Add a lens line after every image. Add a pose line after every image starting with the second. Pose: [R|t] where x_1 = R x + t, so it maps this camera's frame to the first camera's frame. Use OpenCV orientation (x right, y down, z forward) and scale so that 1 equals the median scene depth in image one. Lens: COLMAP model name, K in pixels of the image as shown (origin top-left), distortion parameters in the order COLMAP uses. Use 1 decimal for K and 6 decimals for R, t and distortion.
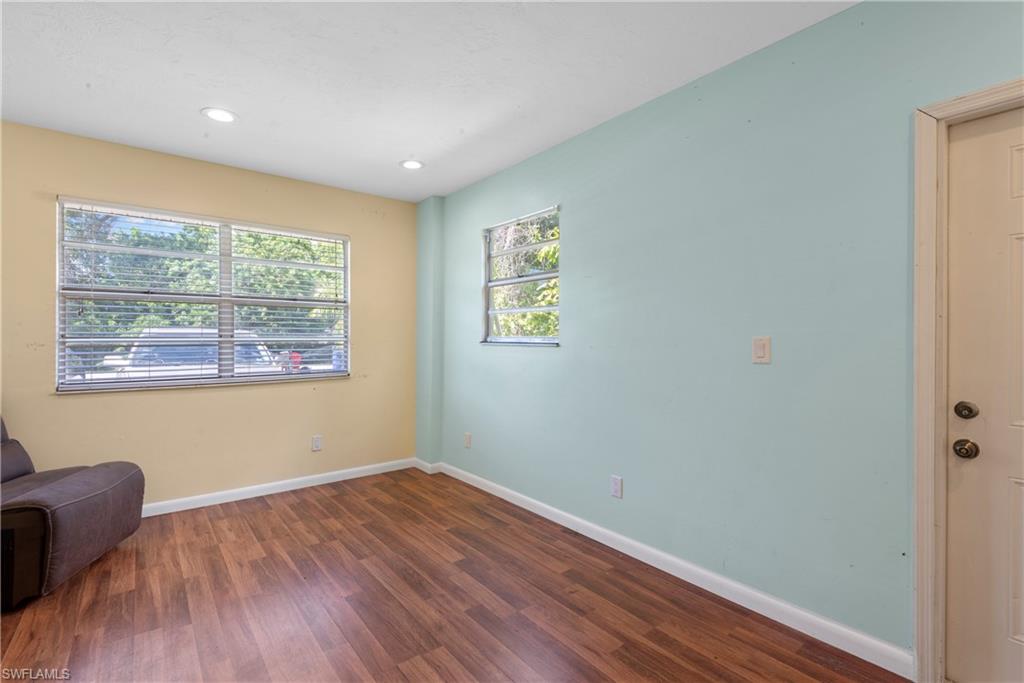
lens RADIAL K [[464.0, 0, 512.0], [0, 464.0, 341.5], [0, 0, 1]] dist [0.032219, -0.018283]
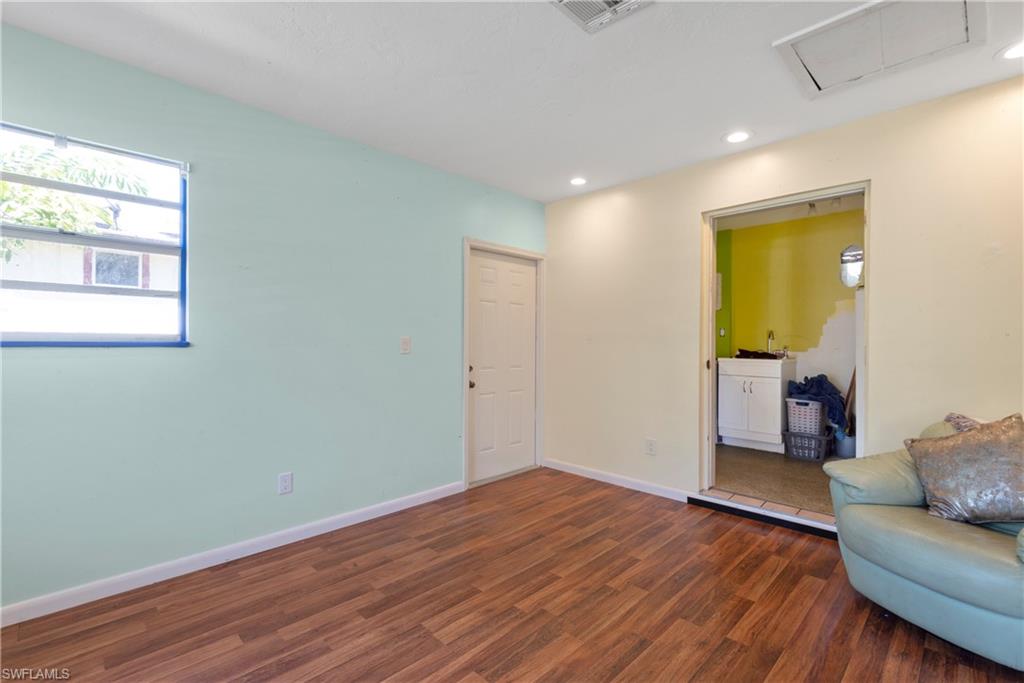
lens RADIAL K [[464.0, 0, 512.0], [0, 464.0, 341.5], [0, 0, 1]] dist [0.032219, -0.018283]
pose [[-0.102712, -0.006445, 0.994690, -0.975183], [0.003540, 0.999970, 0.006845, -0.003392], [-0.994705, 0.004225, -0.102686, 0.710097]]
